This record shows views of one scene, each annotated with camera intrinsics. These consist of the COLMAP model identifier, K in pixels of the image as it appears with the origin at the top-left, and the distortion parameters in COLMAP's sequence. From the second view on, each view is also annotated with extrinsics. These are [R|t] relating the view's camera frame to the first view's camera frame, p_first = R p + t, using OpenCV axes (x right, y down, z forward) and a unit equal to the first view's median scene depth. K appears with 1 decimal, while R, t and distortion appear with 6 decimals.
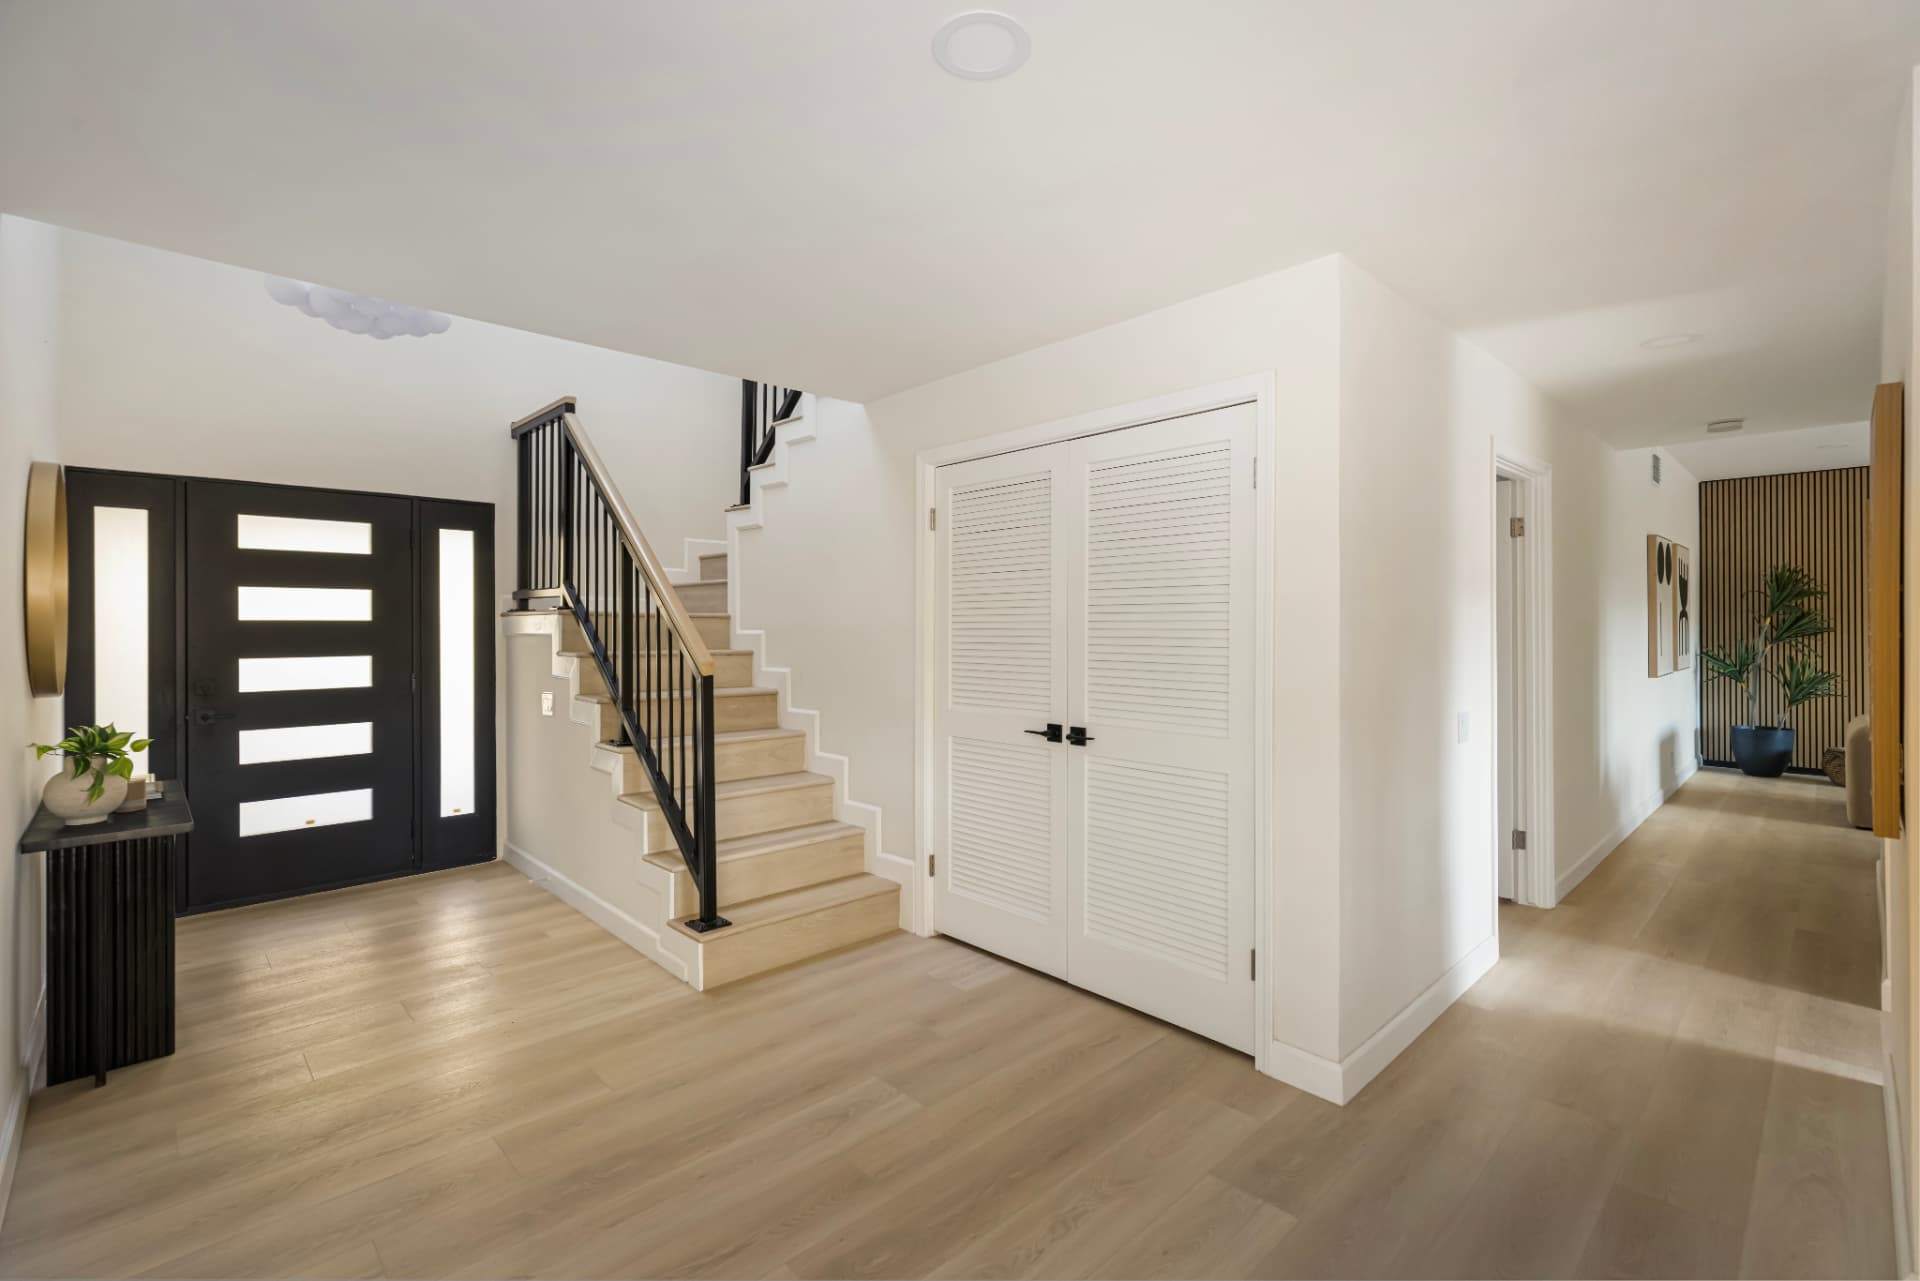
lens RADIAL K [[852.0, 0, 958.9], [0, 852.0, 627.1], [0, 0, 1]] dist [0.001632, 0.000165]
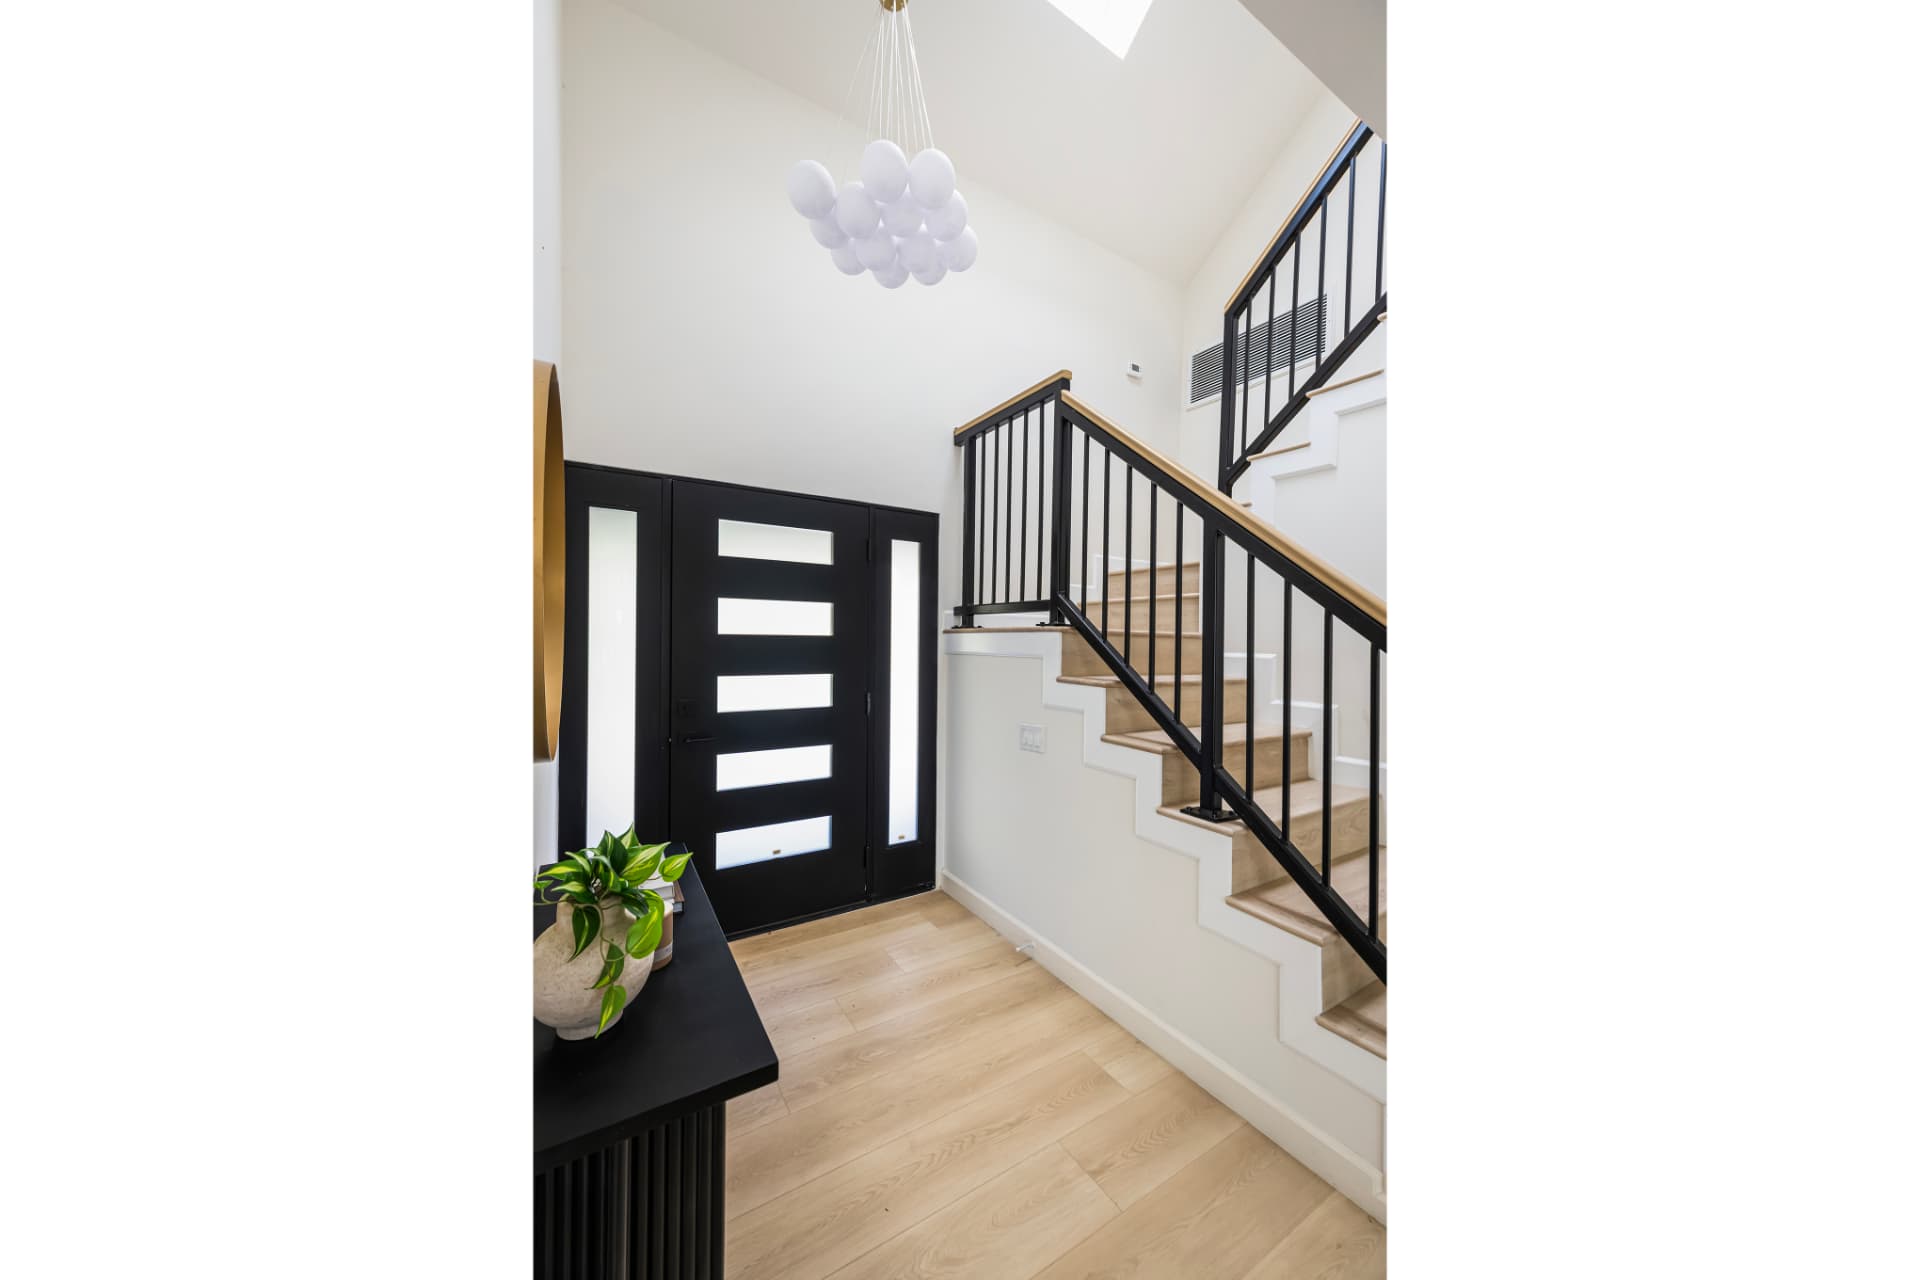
lens RADIAL K [[579.2, 0, 950.9], [0, 579.2, 646.6], [0, 0, 1]] dist [0.001163, 0.000028]
pose [[0.976778, 0.016619, -0.213608, -0.435592], [-0.014819, 0.999840, 0.010023, -0.004570], [0.213741, -0.006624, 0.976868, 0.416112]]
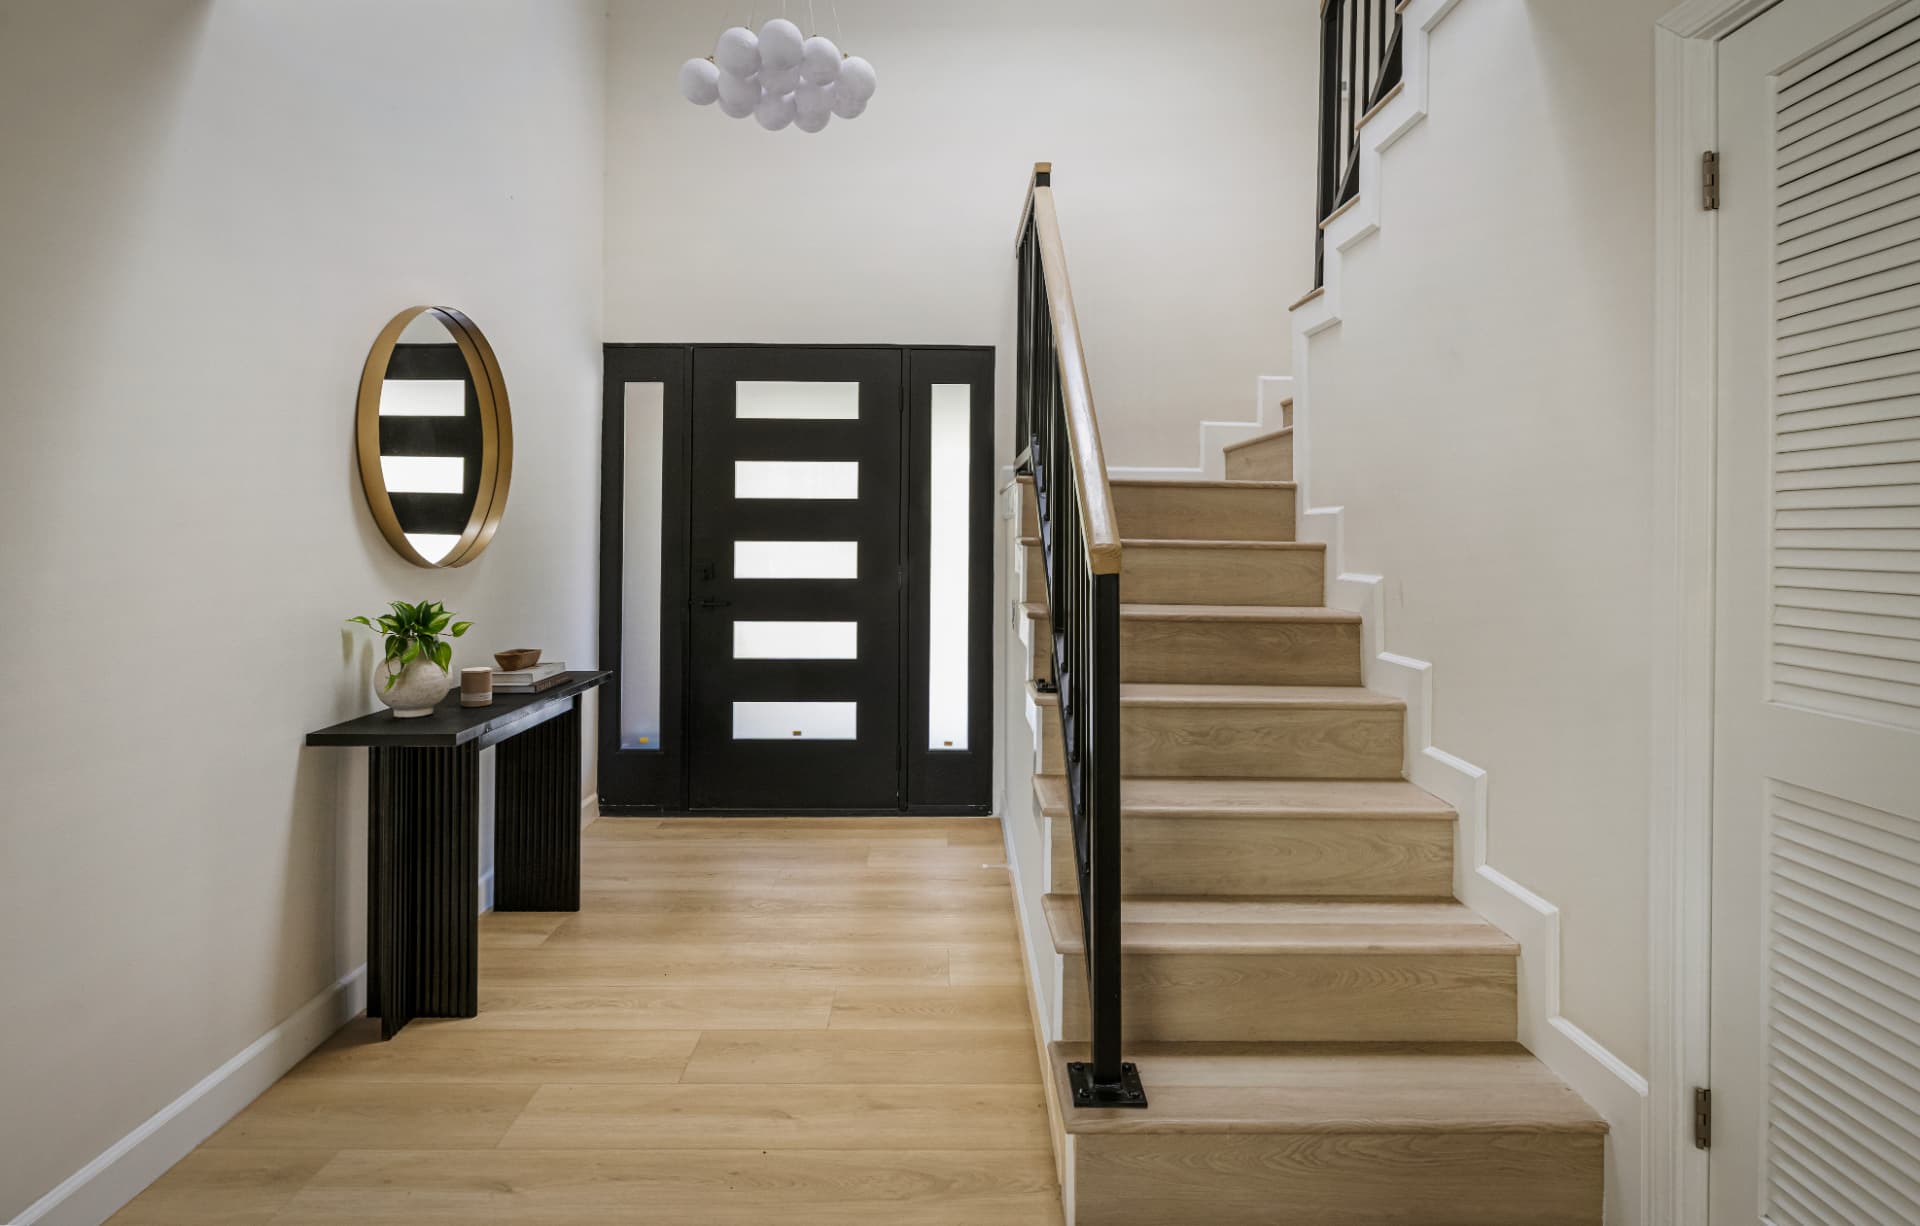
lens RADIAL K [[950.0, 0, 955.0], [0, 950.0, 530.3], [0, 0, 1]] dist [-0.000622, -0.000253]
pose [[0.731659, 0.005458, -0.681648, 0.008629], [-0.010191, 0.999944, -0.002931, 0.024684], [0.681594, 0.009091, 0.731674, 0.397030]]
